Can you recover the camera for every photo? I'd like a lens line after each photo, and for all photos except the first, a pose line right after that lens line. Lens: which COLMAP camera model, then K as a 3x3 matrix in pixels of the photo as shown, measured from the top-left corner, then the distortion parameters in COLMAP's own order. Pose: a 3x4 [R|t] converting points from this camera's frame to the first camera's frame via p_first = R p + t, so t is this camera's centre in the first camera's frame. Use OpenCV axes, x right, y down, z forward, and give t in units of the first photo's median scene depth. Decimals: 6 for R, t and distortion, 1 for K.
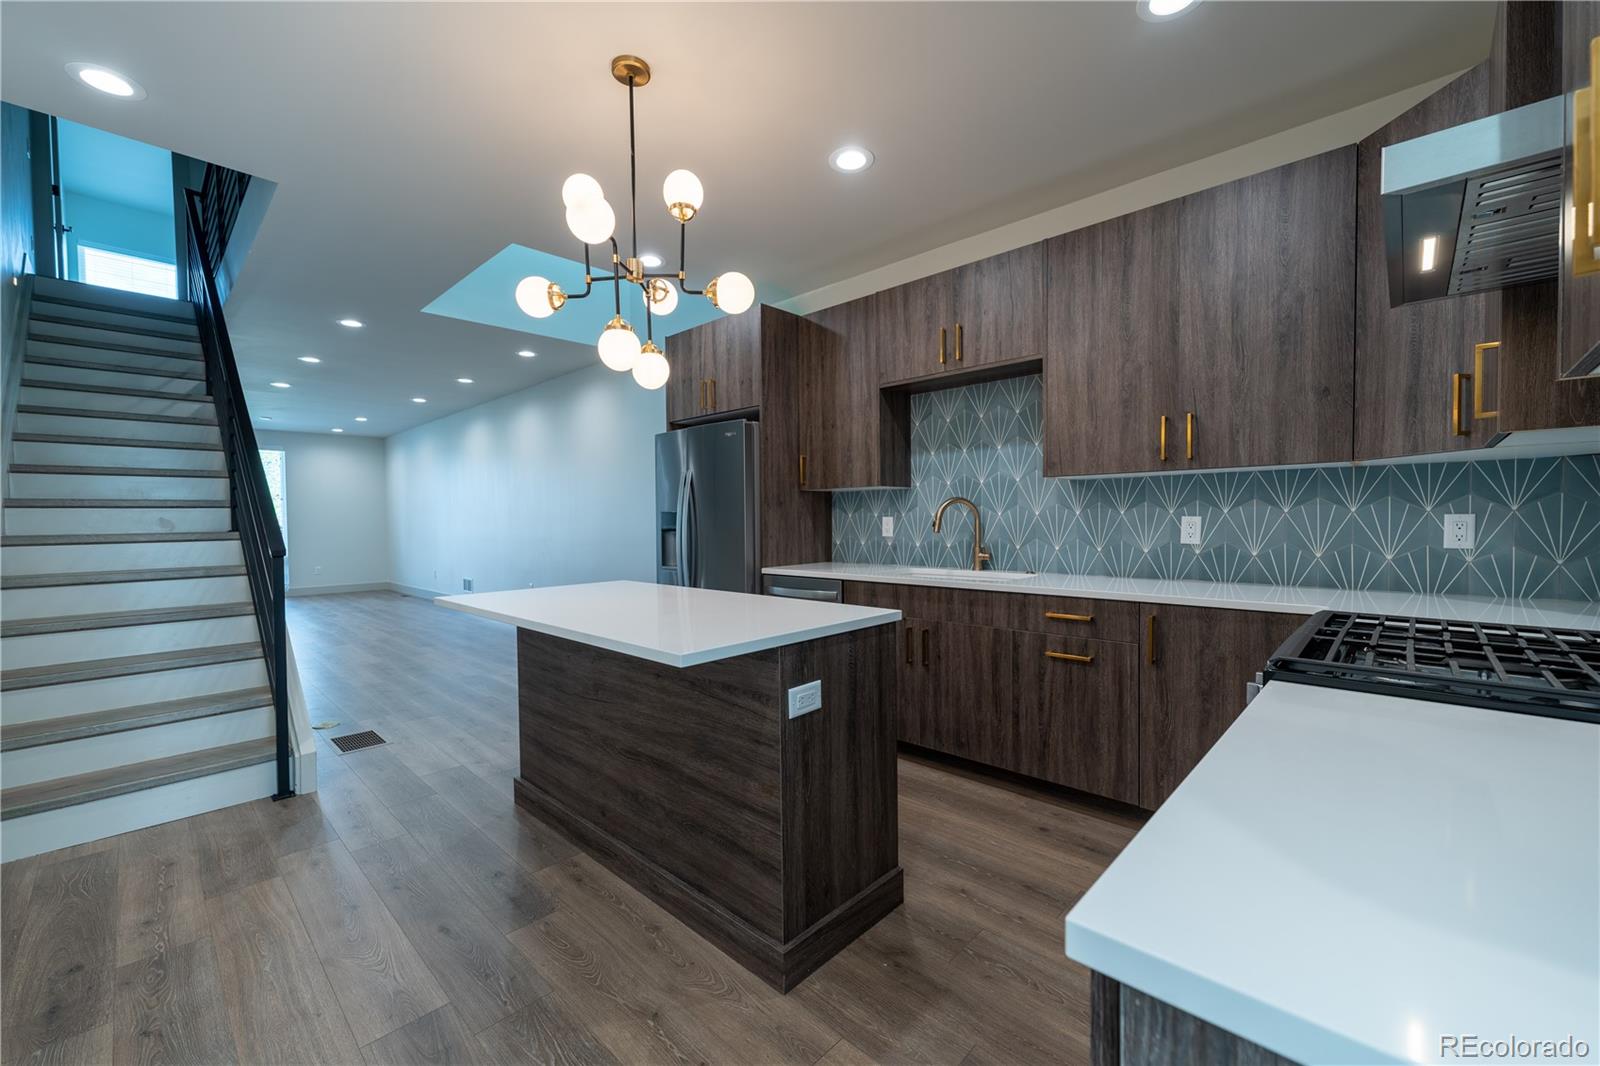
lens RADIAL K [[636.2, 0, 800.0], [0, 636.2, 533.0], [0, 0, 1]] dist [-0.000410, -0.000034]
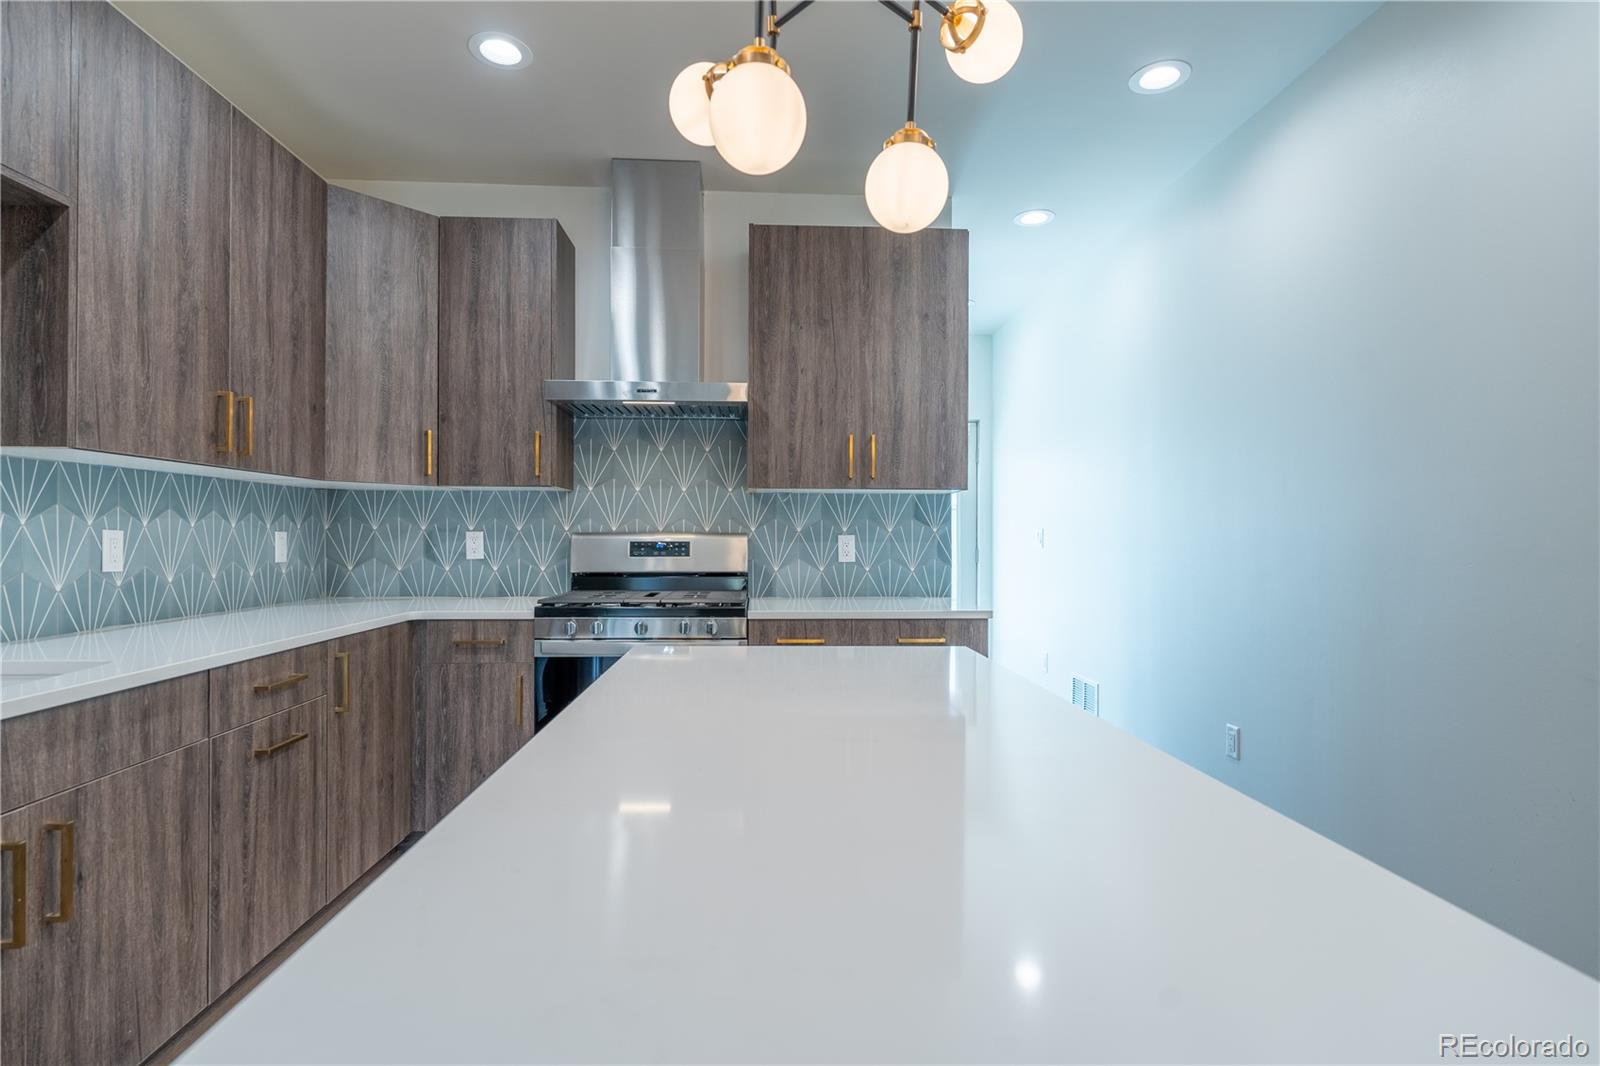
lens RADIAL K [[802.7, 0, 800.0], [0, 802.7, 533.0], [0, 0, 1]] dist [0.001884, -0.000775]
pose [[-0.727618, 0.009037, 0.685923, -0.478819], [0.017650, 0.999829, 0.005549, -0.015329], [-0.685755, 0.016144, -0.727653, 1.115076]]
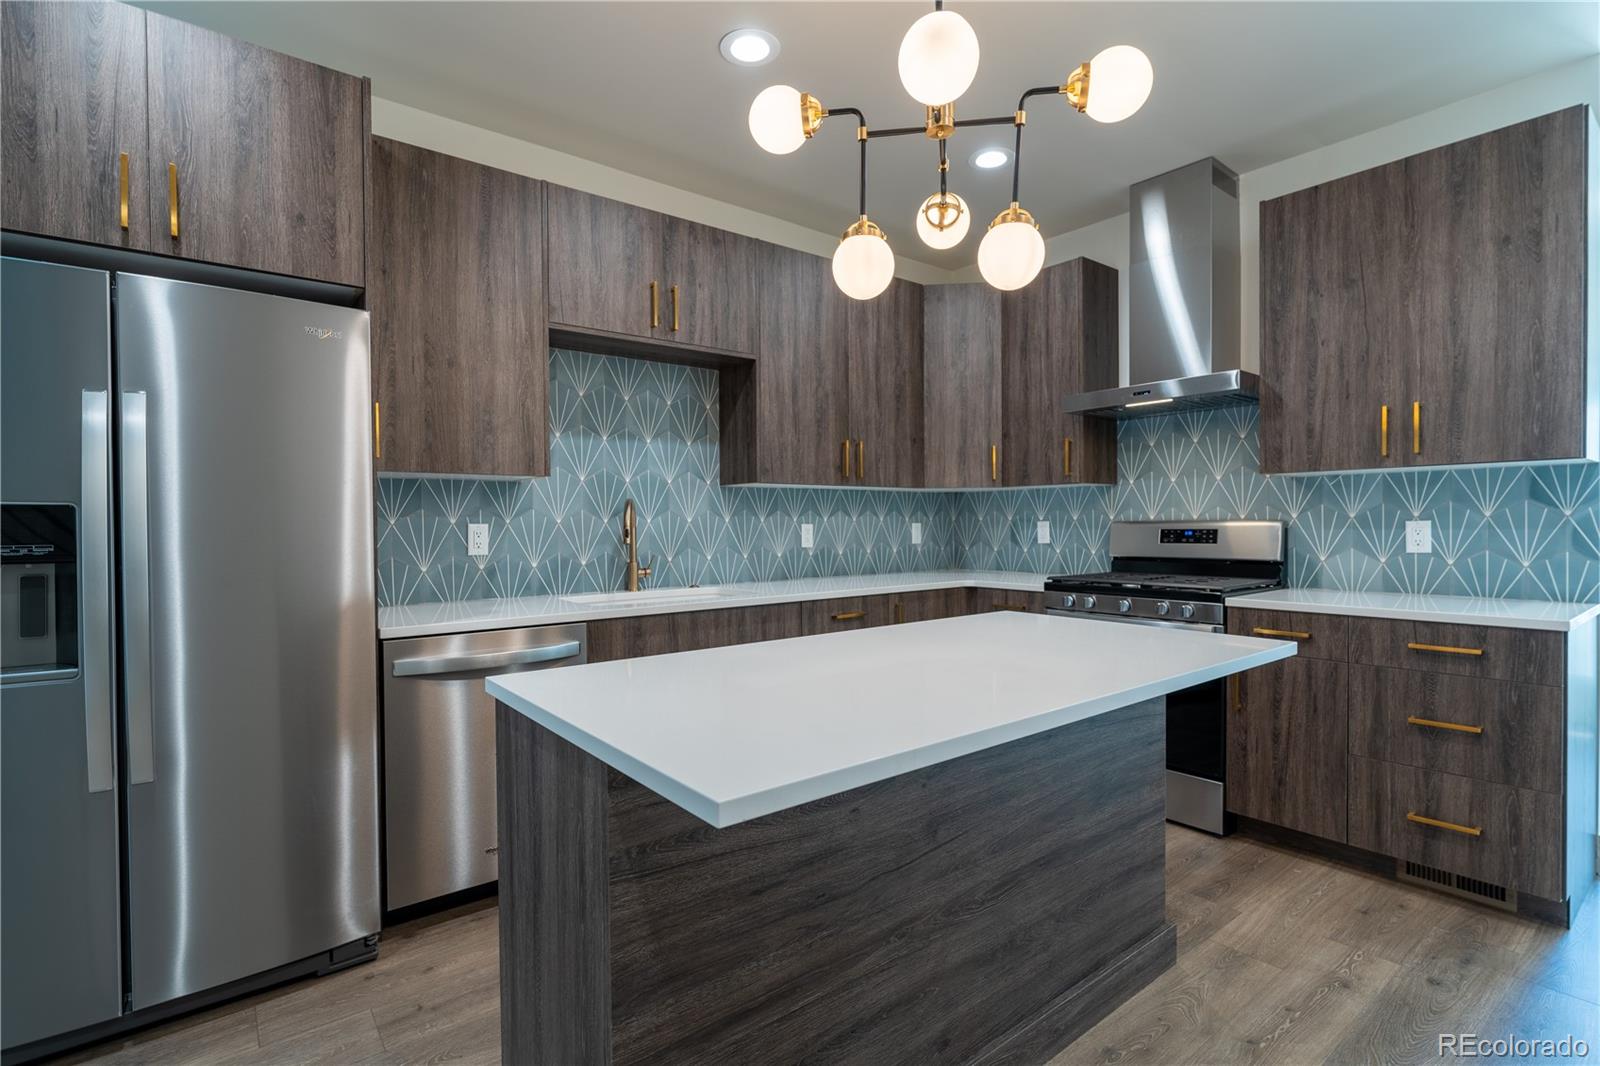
lens RADIAL K [[760.7, 0, 800.0], [0, 760.7, 533.0], [0, 0, 1]] dist [-0.001645, -0.000258]
pose [[0.141500, -0.004564, 0.989928, -0.787041], [0.027873, 0.999611, 0.000624, -0.010936], [-0.989546, 0.027504, 0.141572, 0.811003]]
